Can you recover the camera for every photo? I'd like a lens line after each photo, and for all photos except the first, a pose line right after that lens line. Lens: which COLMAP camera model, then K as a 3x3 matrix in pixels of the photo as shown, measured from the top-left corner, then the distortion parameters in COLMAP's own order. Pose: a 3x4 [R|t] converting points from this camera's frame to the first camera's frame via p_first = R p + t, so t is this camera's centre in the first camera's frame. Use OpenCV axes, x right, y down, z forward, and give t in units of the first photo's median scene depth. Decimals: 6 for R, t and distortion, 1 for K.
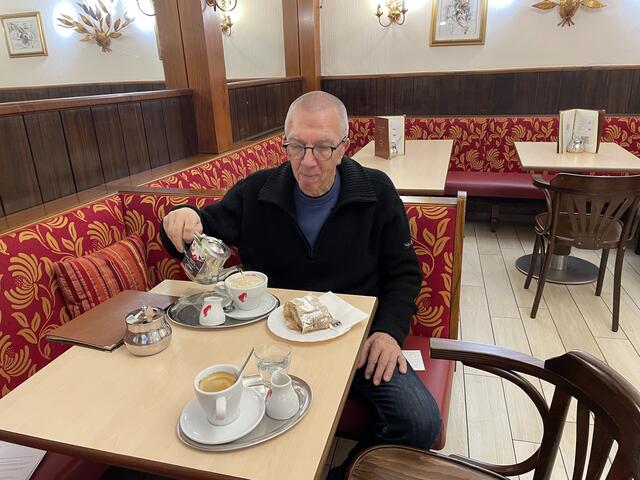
lens RADIAL K [[495.5, 0, 319.6], [0, 495.5, 242.0], [0, 0, 1]] dist [0.038426, -0.064279]
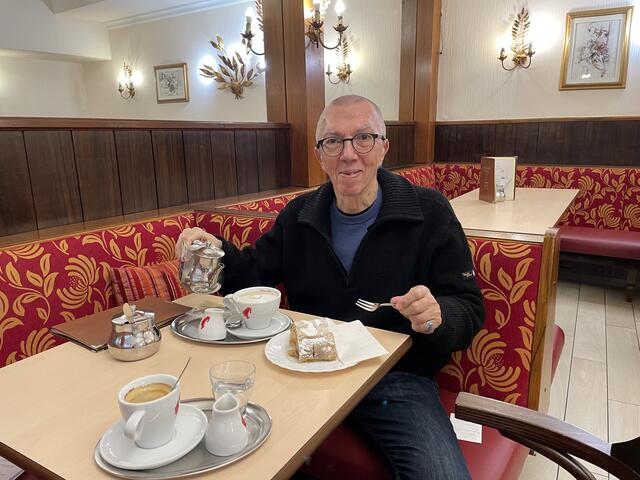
lens RADIAL K [[494.9, 0, 317.0], [0, 494.9, 236.6], [0, 0, 1]] dist [0.058741, -0.094927]
pose [[0.962753, 0.075056, -0.259755, 0.124096], [-0.106097, 0.988516, -0.107606, 0.040509], [0.248695, 0.131157, 0.959661, 0.115518]]
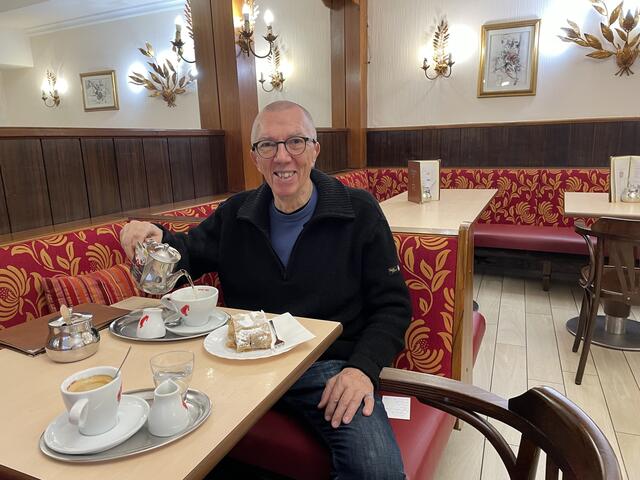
lens RADIAL K [[494.9, 0, 319.7], [0, 494.9, 239.3], [0, 0, 1]] dist [0.058741, -0.094927]
pose [[0.989546, 0.036790, -0.139445, 0.145166], [-0.054701, 0.990409, -0.126878, 0.057625], [0.133440, 0.133179, 0.982068, 0.077762]]
